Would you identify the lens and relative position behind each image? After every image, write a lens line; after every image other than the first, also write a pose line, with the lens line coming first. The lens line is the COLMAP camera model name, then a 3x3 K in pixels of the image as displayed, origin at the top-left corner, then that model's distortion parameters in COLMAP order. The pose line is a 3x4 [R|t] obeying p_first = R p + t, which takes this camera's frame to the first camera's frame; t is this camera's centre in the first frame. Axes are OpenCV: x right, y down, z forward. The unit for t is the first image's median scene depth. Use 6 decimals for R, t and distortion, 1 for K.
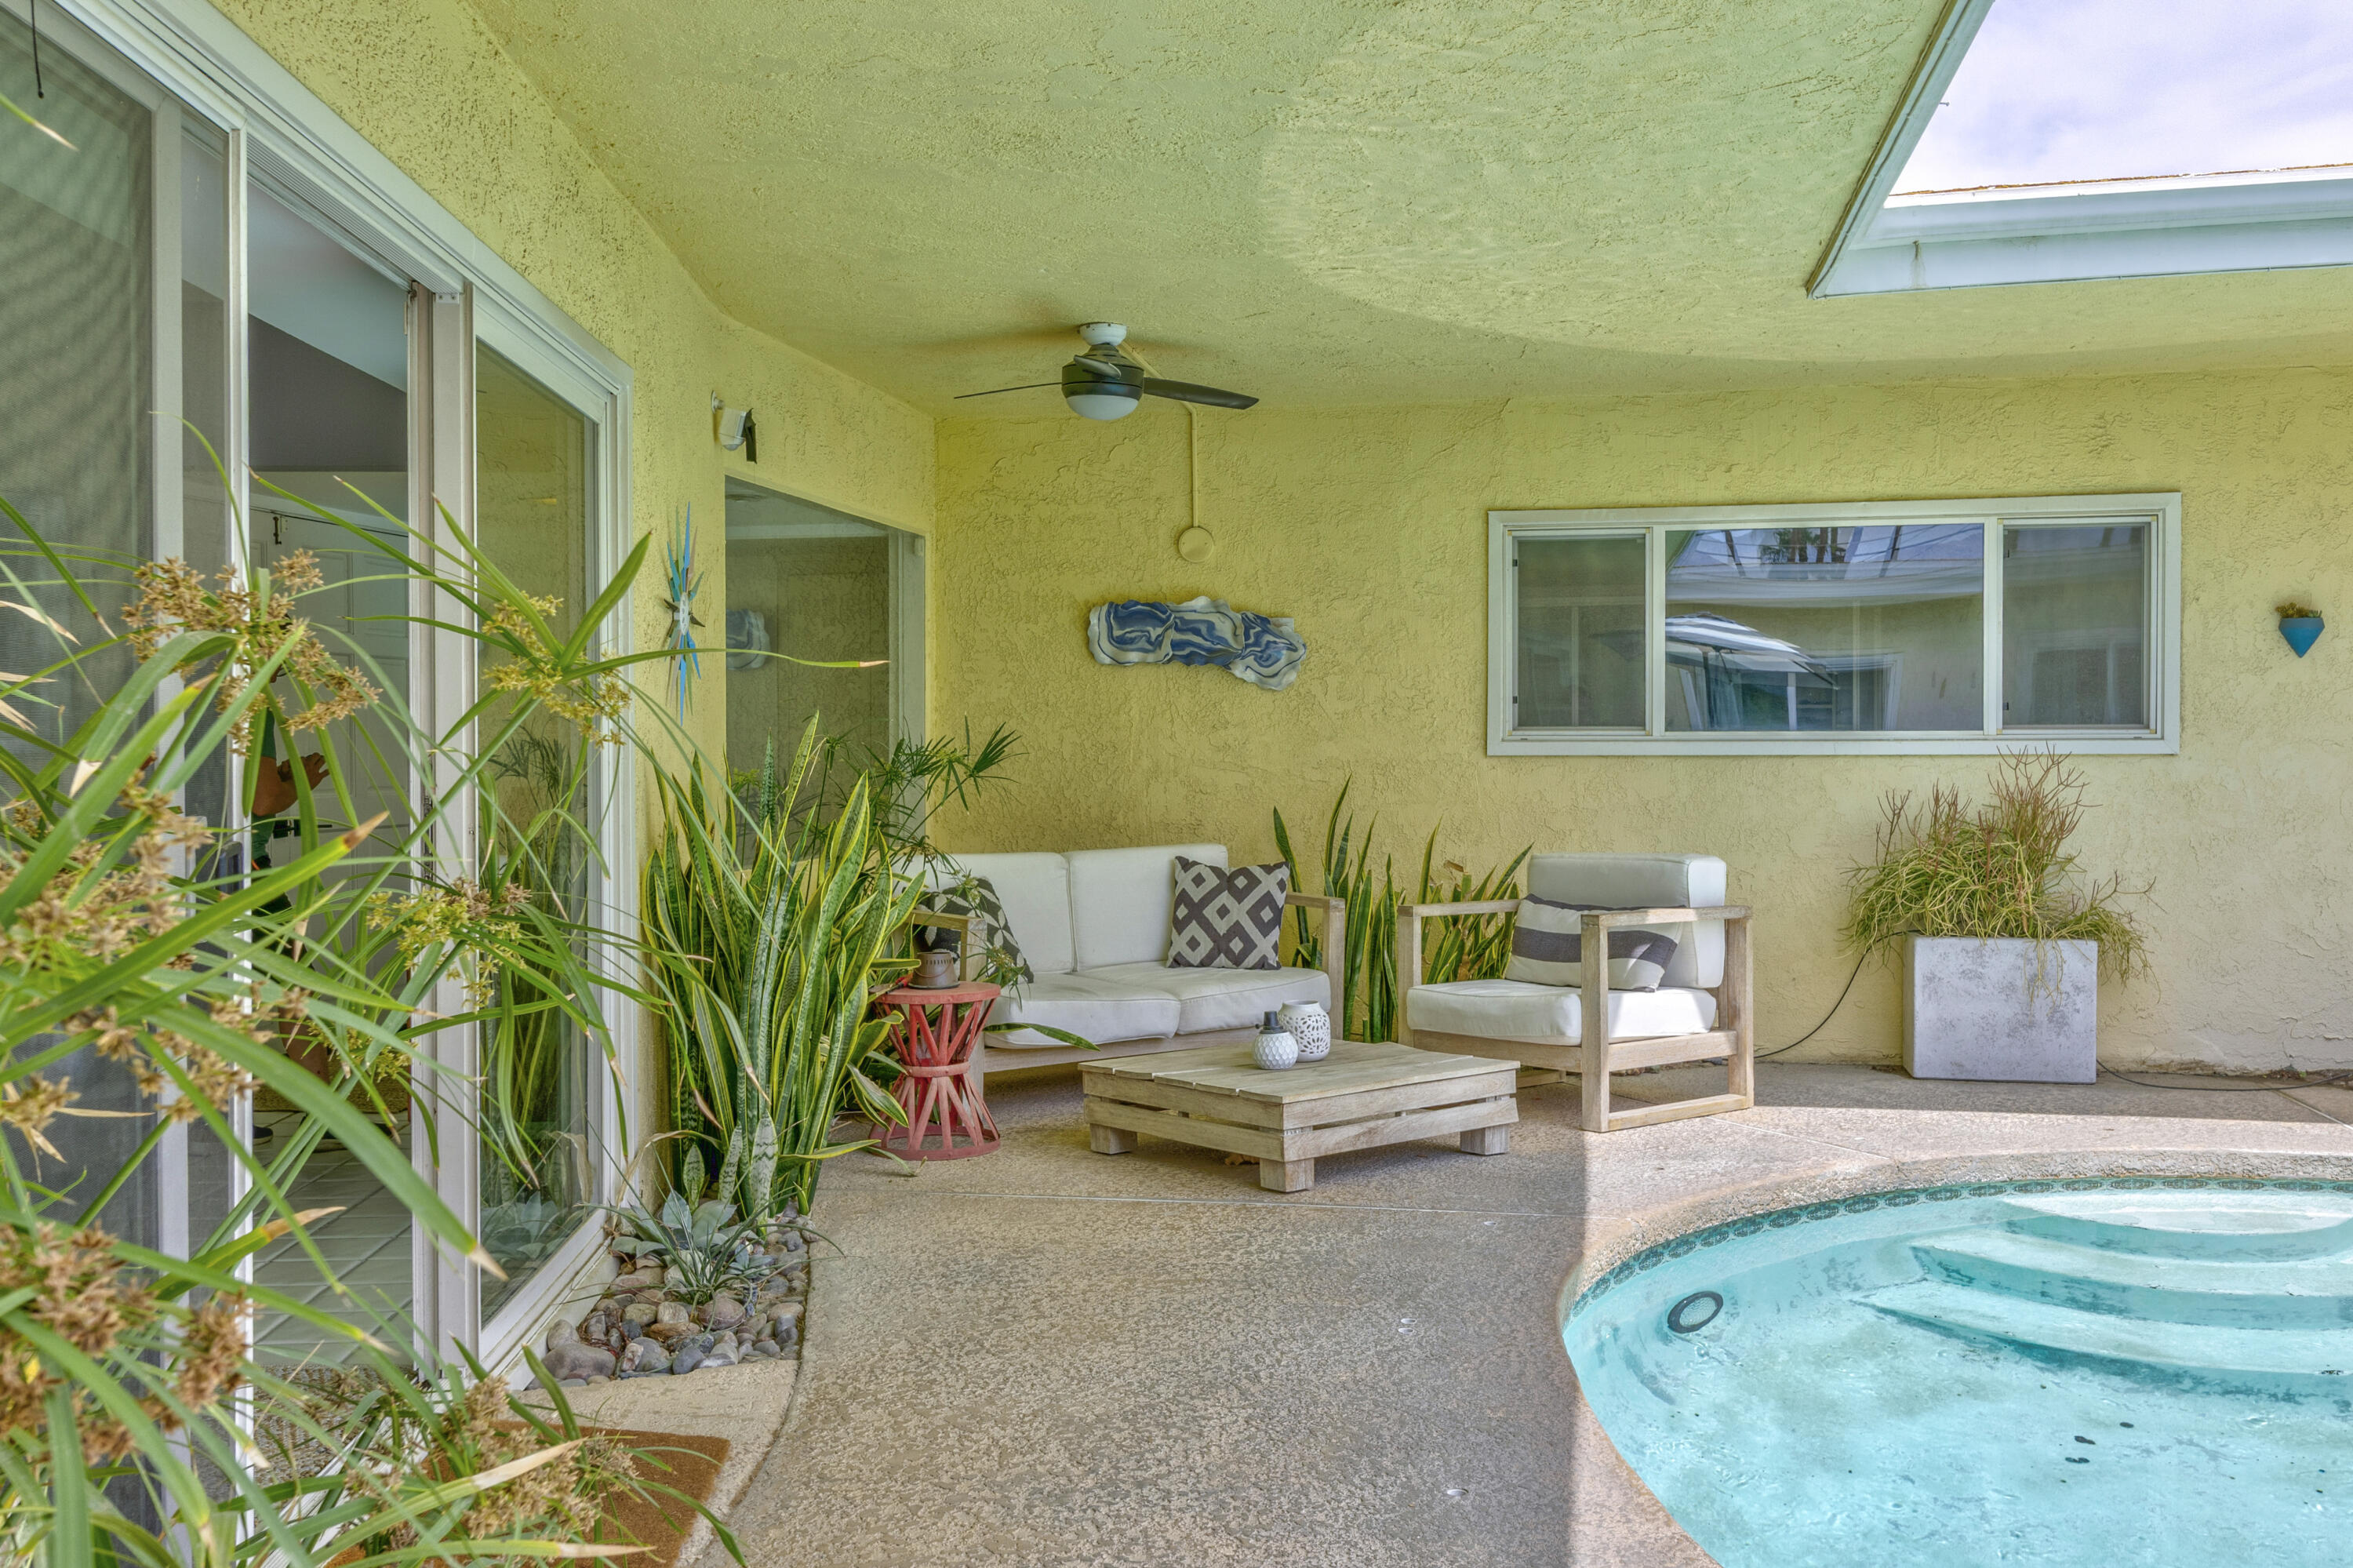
lens RADIAL K [[1951.7, 0, 1167.7], [0, 1951.7, 775.5], [0, 0, 1]] dist [0.000442, 0.002250]
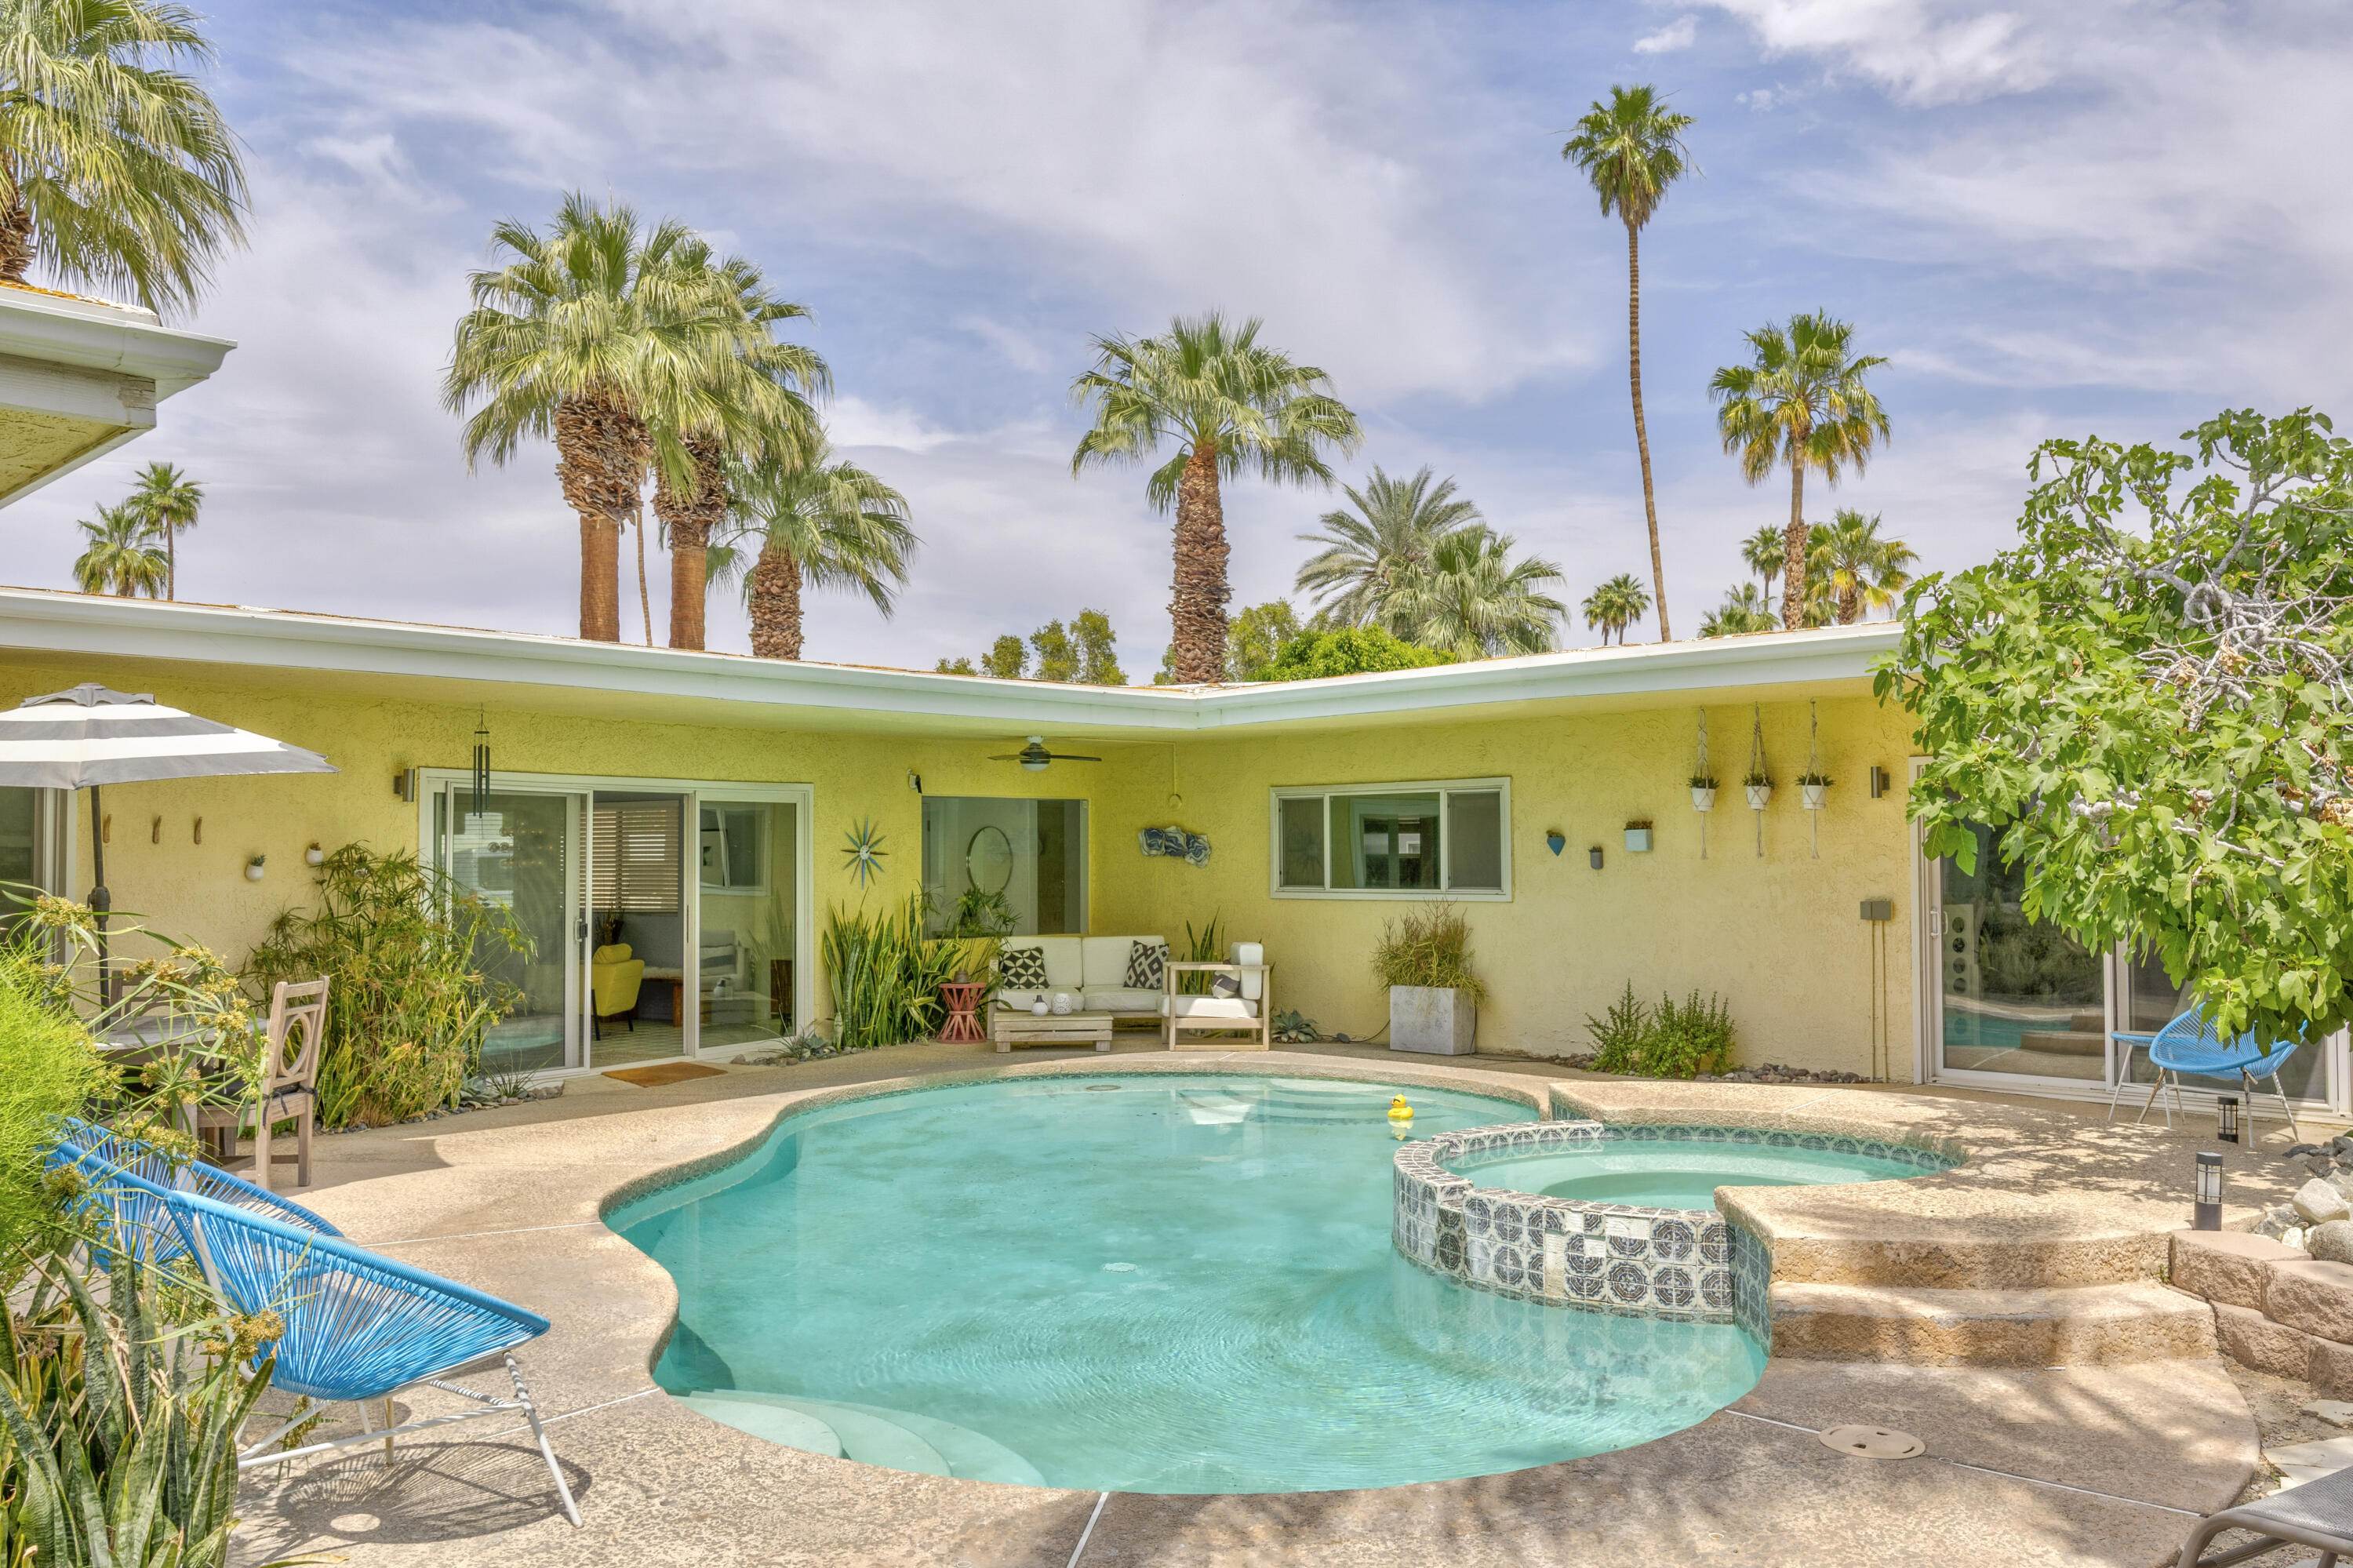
lens RADIAL K [[1841.2, 0, 1182.8], [0, 1841.2, 798.1], [0, 0, 1]] dist [-0.003213, -0.008973]
pose [[0.837212, -0.019768, -0.546520, 1.287738], [-0.005552, 0.998988, -0.044640, -0.031385], [0.546850, 0.040408, 0.836255, -0.832676]]
